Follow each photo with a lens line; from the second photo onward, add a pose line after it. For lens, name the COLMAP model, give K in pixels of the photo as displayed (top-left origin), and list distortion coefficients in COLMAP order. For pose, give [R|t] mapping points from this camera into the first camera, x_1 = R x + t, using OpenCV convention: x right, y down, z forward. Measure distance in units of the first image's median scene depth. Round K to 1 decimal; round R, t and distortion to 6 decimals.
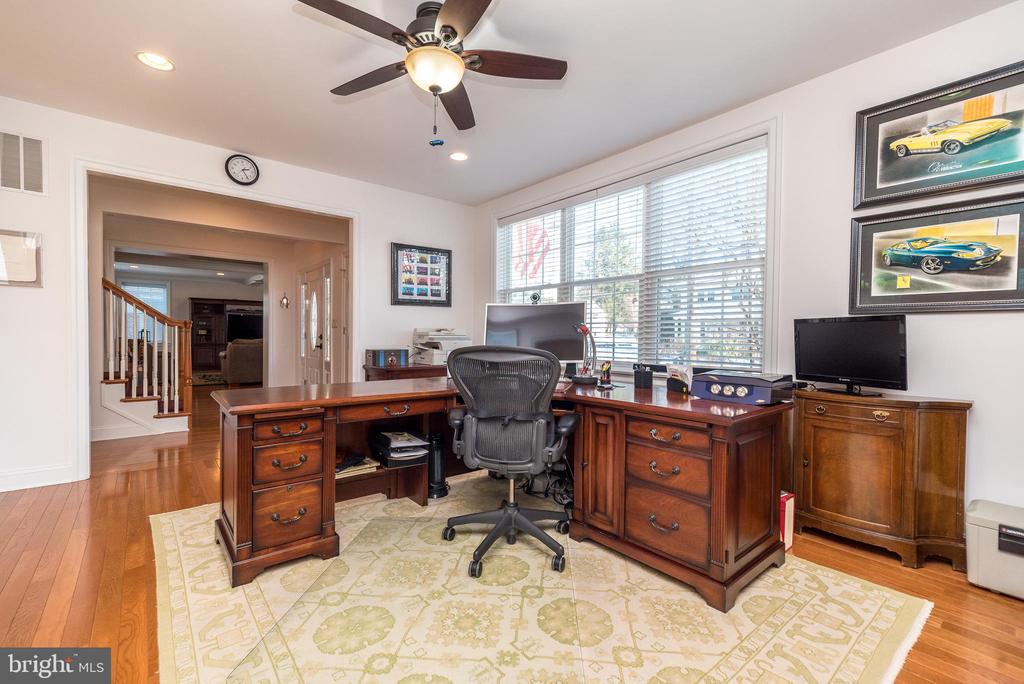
lens RADIAL K [[449.1, 0, 514.1], [0, 449.1, 338.4], [0, 0, 1]] dist [0.012025, -0.001144]
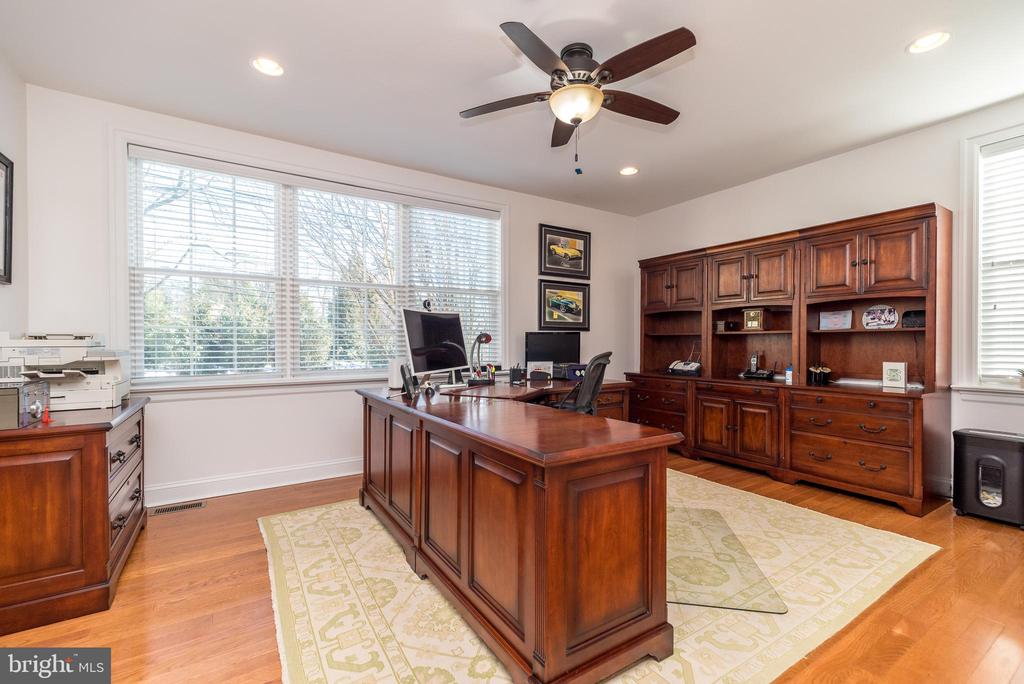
lens RADIAL K [[449.1, 0, 515.5], [0, 449.1, 343.8], [0, 0, 1]] dist [0.012025, -0.001144]
pose [[0.101659, -0.014508, 0.994714, -1.199390], [0.014357, 0.999811, 0.013115, -0.025164], [-0.994716, 0.012948, 0.101848, 0.980506]]
